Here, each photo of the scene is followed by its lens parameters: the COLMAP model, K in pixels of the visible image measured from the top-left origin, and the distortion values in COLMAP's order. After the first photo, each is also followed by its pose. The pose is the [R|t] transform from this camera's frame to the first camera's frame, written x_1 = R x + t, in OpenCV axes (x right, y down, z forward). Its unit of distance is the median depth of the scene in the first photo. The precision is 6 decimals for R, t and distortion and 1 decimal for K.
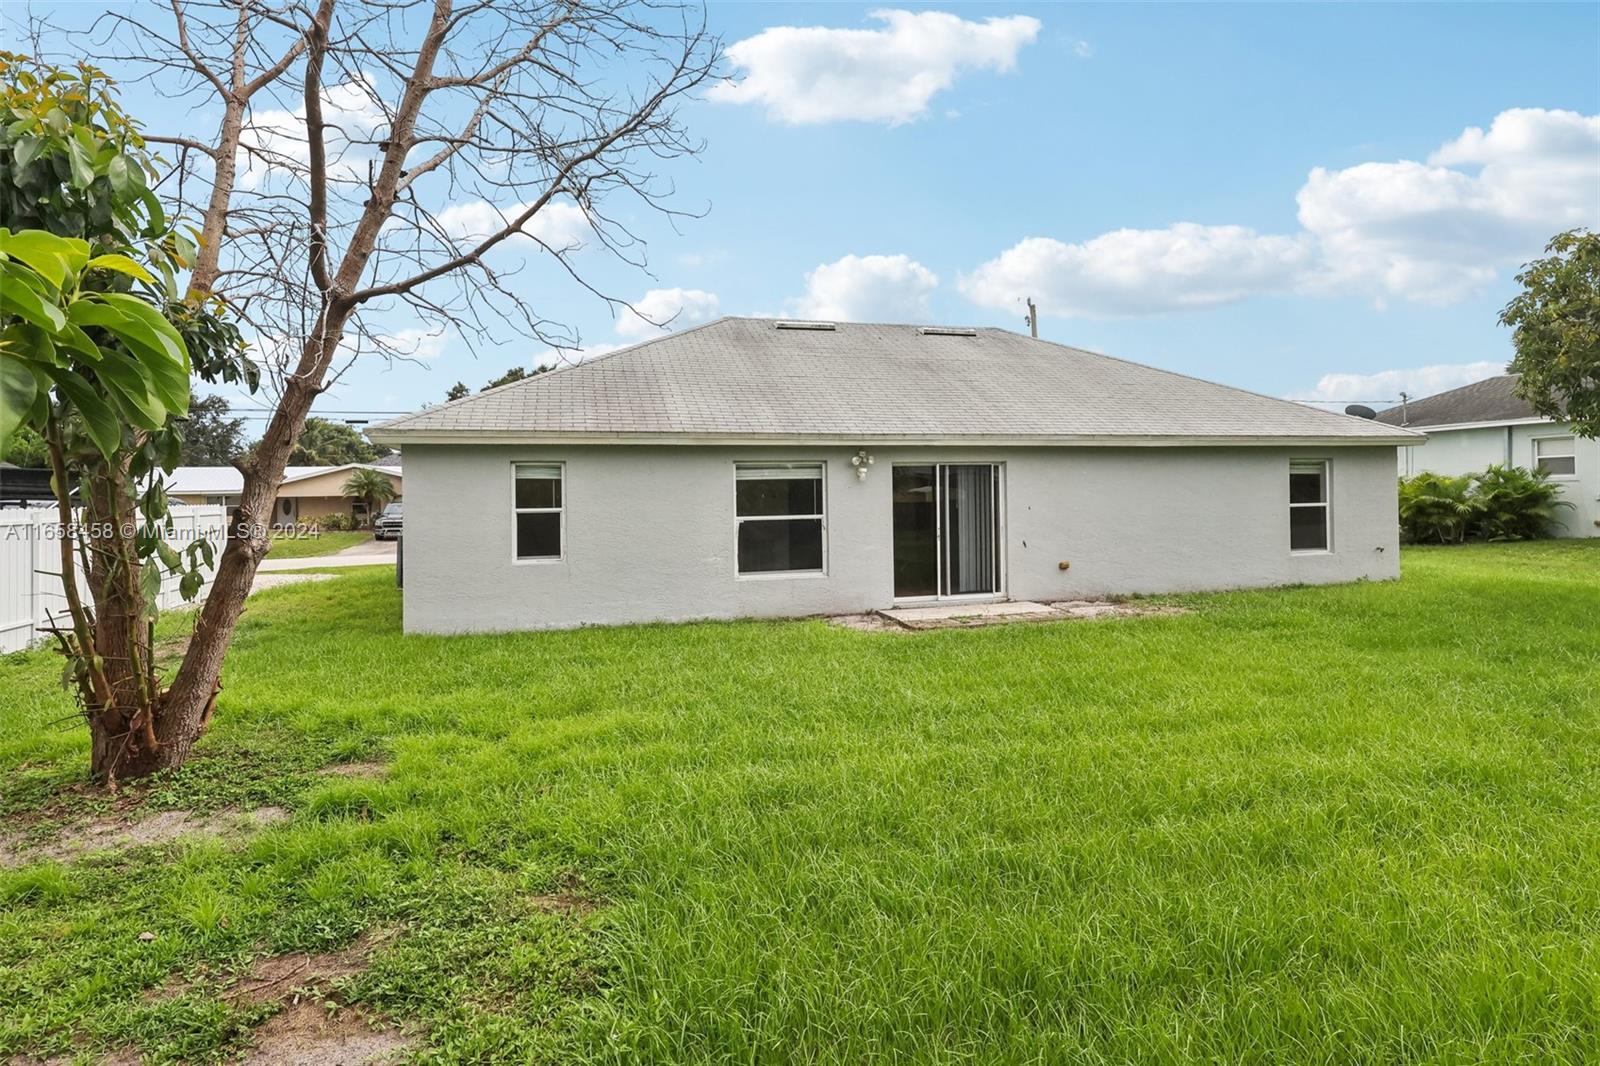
lens RADIAL K [[828.6, 0, 799.4], [0, 828.6, 496.4], [0, 0, 1]] dist [0.001884, 0.000424]
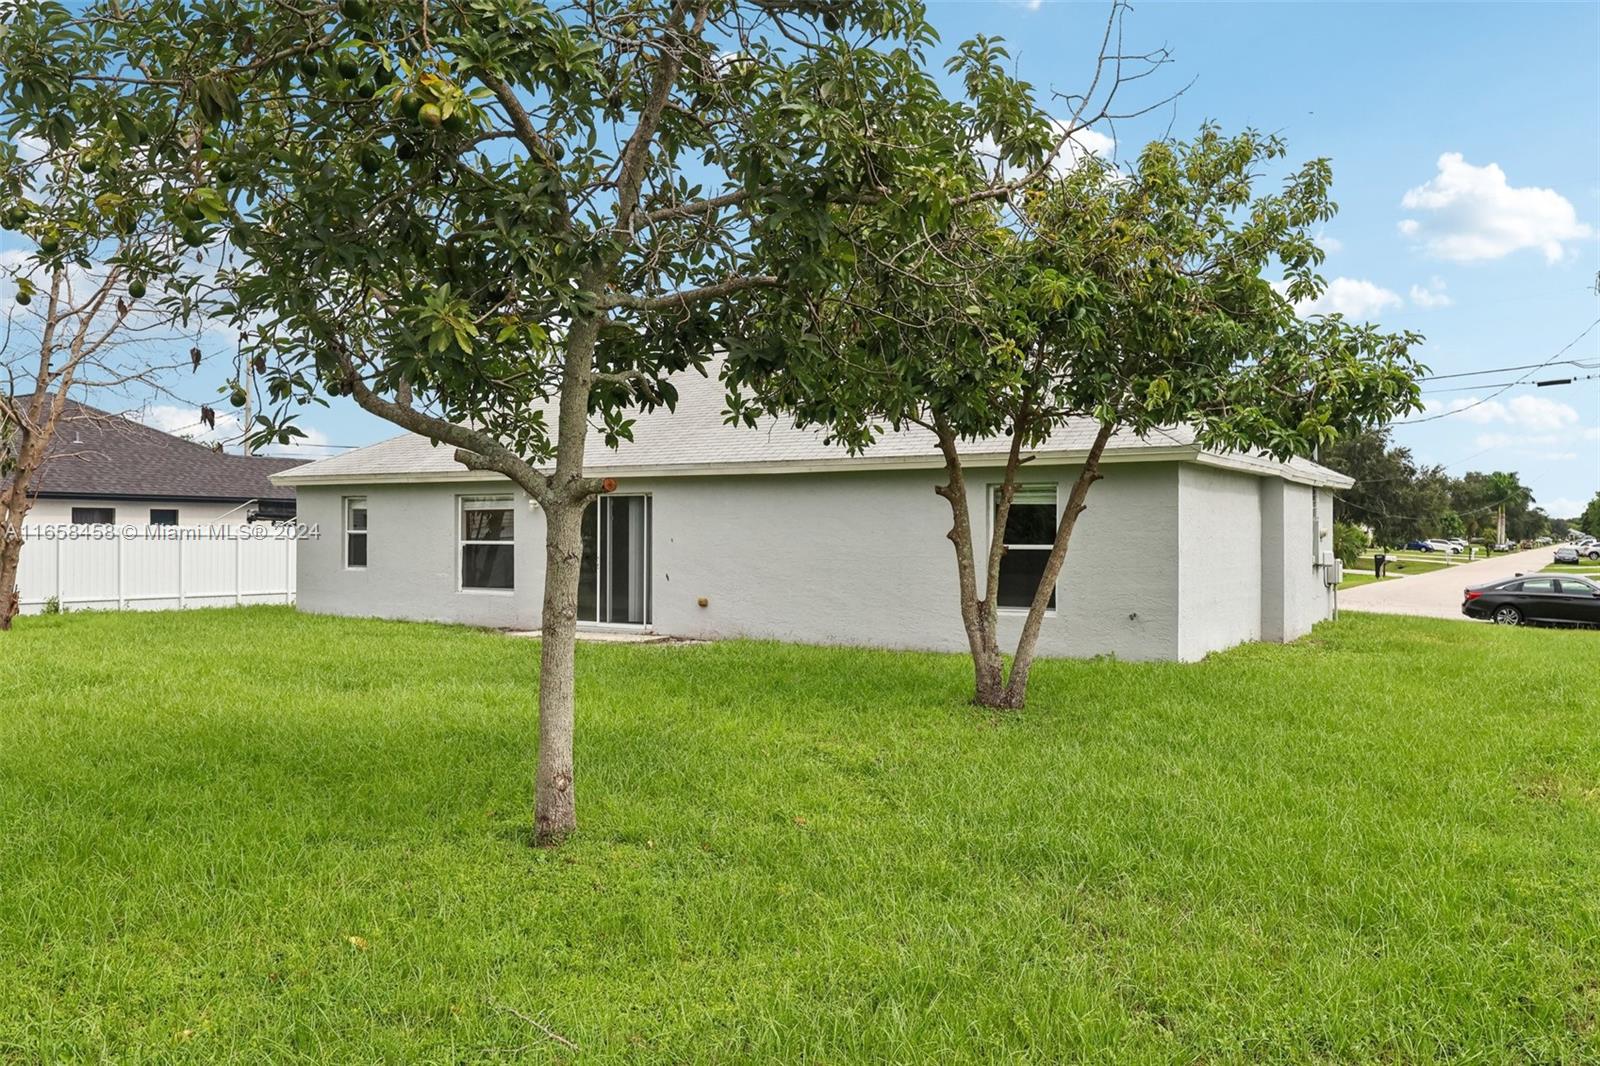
lens RADIAL K [[1273.3, 0, 800.9], [0, 1273.3, 538.9], [0, 0, 1]] dist [0.000356, -0.002462]
pose [[0.665046, 0.020768, -0.746514, 1.565556], [-0.017081, 0.999775, 0.012597, -0.009044], [0.746607, 0.004374, 0.665251, 0.131692]]
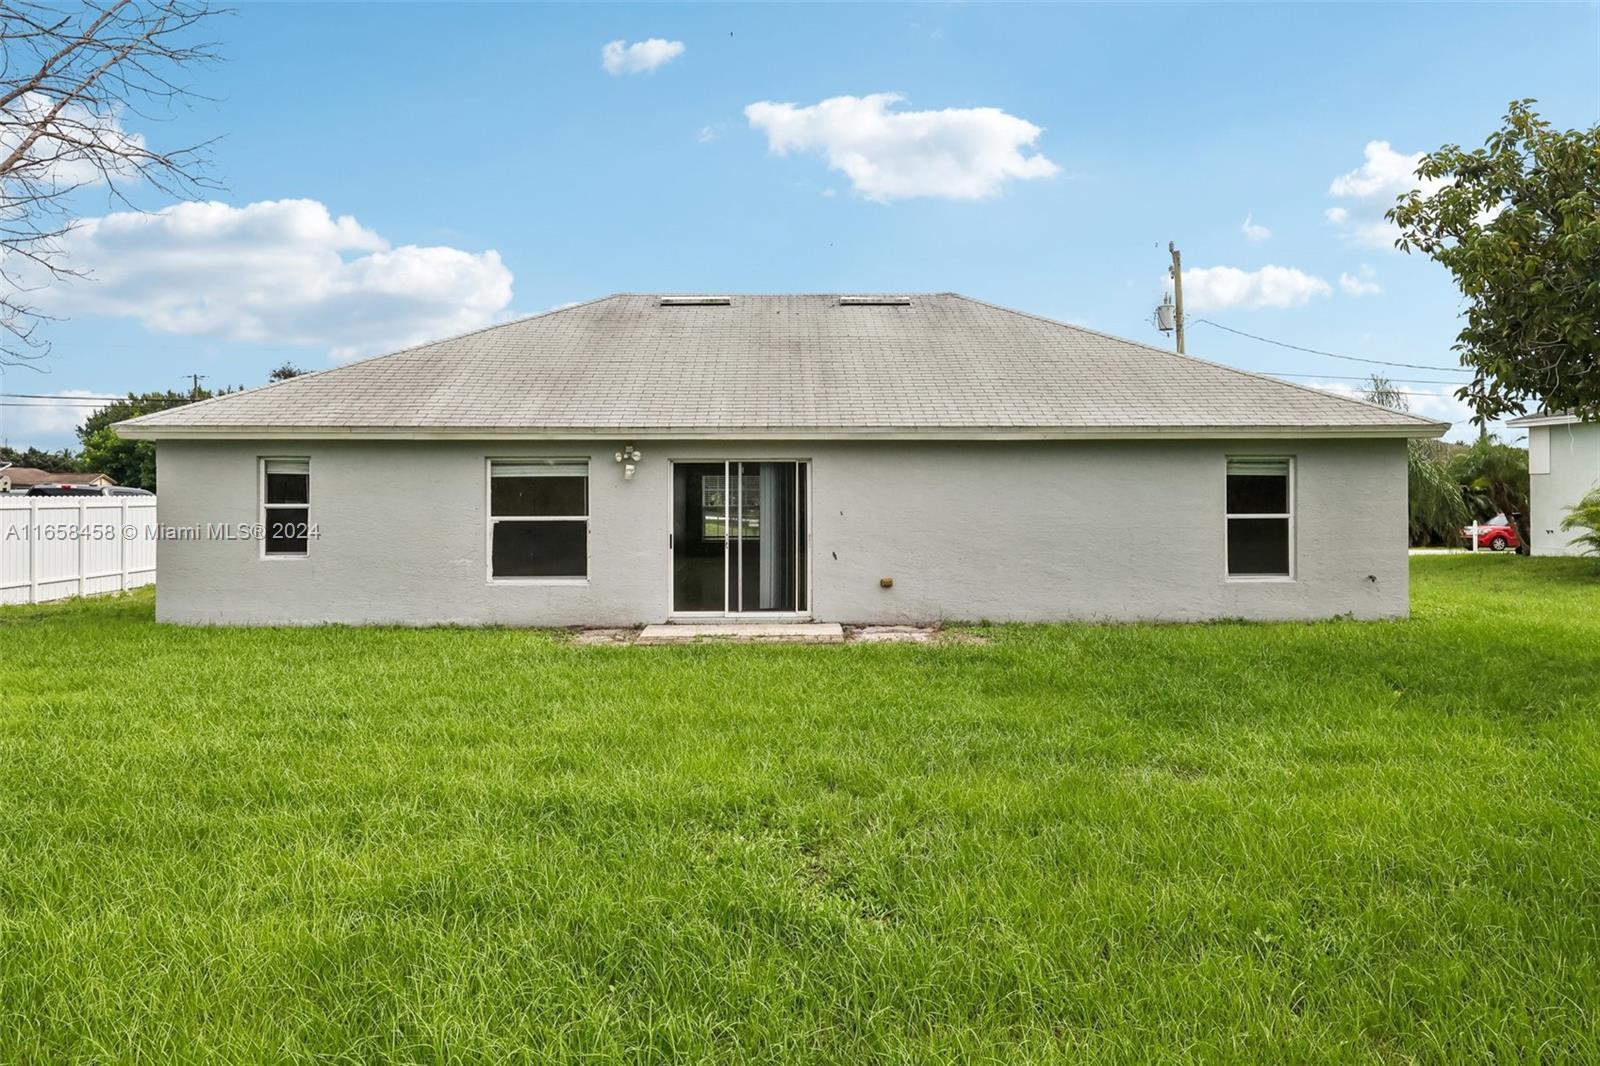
lens RADIAL K [[1079.3, 0, 800.0], [0, 1079.3, 533.0], [0, 0, 1]] dist [-0.000054, 0.001531]
pose [[0.966283, 0.019251, -0.256761, 0.548188], [-0.013393, 0.999609, 0.024544, 0.008173], [0.257134, -0.020277, 0.966163, -0.080063]]
